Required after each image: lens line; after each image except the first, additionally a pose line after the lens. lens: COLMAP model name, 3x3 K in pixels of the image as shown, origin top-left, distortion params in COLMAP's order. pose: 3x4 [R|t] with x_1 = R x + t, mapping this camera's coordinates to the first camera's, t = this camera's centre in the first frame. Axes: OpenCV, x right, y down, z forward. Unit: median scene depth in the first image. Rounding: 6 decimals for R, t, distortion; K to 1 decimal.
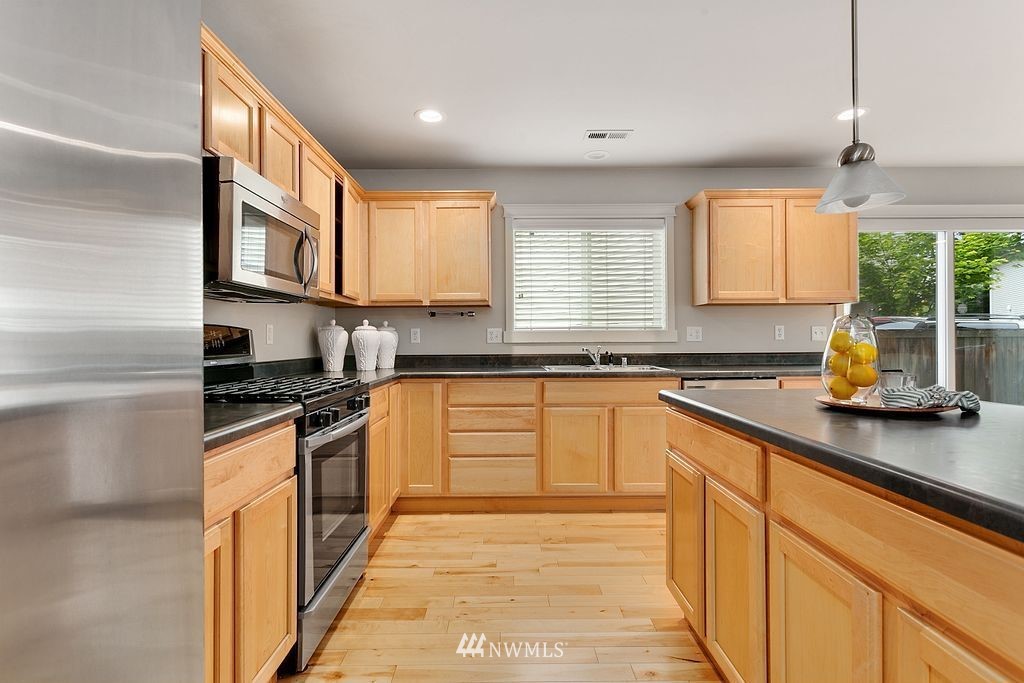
lens RADIAL K [[529.0, 0, 512.0], [0, 529.0, 341.5], [0, 0, 1]] dist [-0.000011, -0.000153]
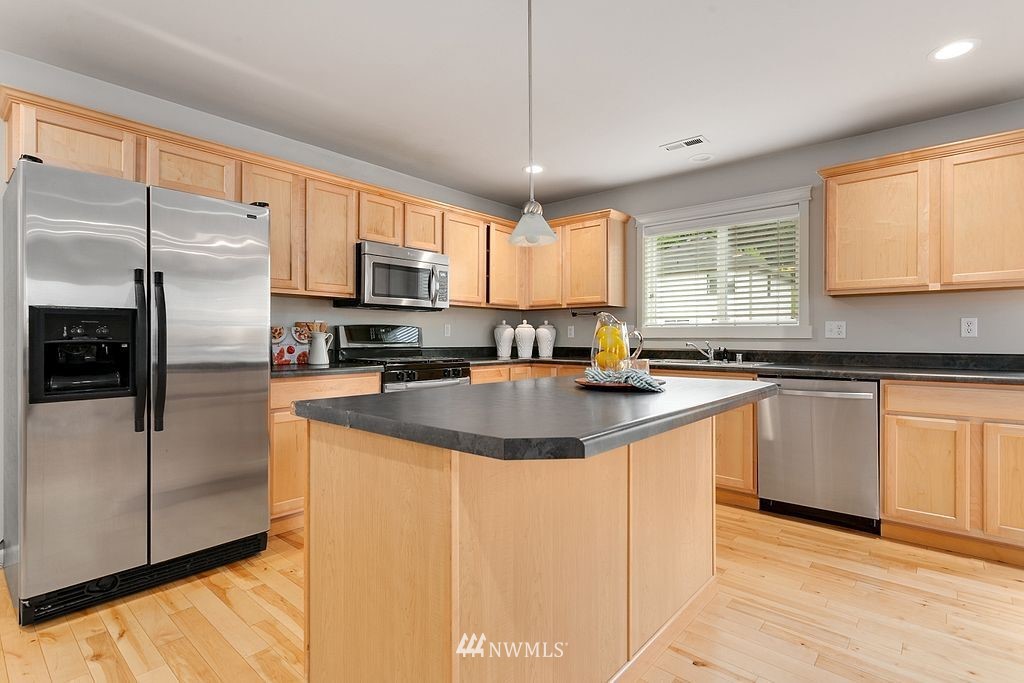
lens RADIAL K [[495.4, 0, 512.0], [0, 495.4, 341.5], [0, 0, 1]] dist [0.000715, 0.000089]
pose [[0.744214, 0.014042, -0.667793, 0.526099], [-0.005843, 0.999878, 0.014512, -0.003713], [0.667915, -0.006898, 0.744205, 0.028160]]
